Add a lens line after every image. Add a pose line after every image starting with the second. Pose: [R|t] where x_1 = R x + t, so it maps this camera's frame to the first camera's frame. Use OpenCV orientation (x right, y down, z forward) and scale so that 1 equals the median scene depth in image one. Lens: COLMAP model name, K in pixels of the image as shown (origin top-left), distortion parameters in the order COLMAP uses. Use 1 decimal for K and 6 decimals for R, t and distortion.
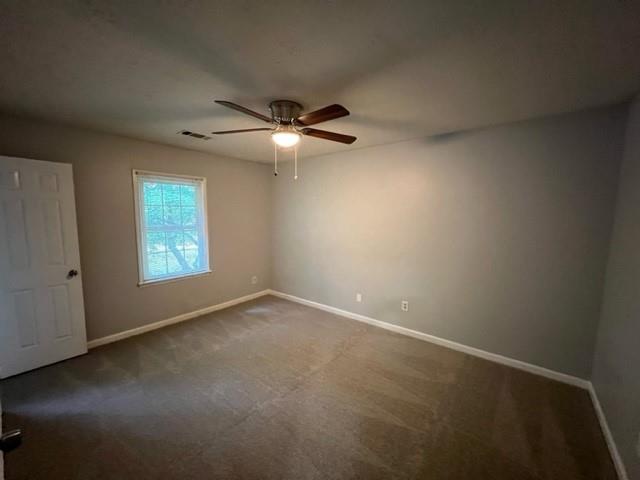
lens RADIAL K [[256.2, 0, 321.0], [0, 256.2, 240.8], [0, 0, 1]] dist [0.000640, 0.000281]
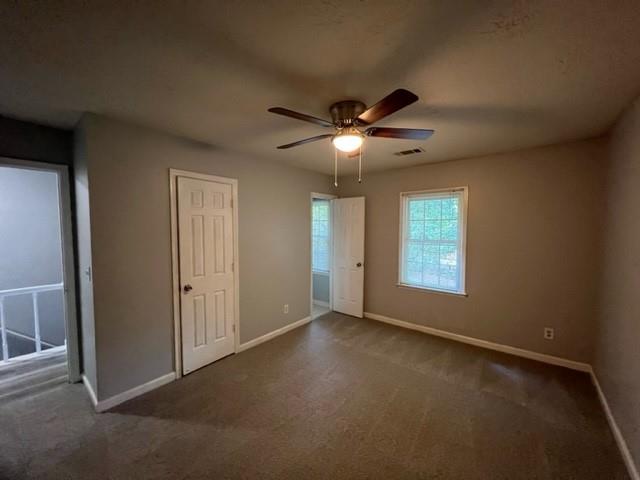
lens RADIAL K [[256.2, 0, 321.0], [0, 256.2, 240.8], [0, 0, 1]] dist [0.000640, 0.000281]
pose [[-0.004231, 0.052919, -0.998590, 0.602993], [-0.105392, 0.993014, 0.053070, -0.078227], [0.994422, 0.105468, 0.001376, 0.718844]]
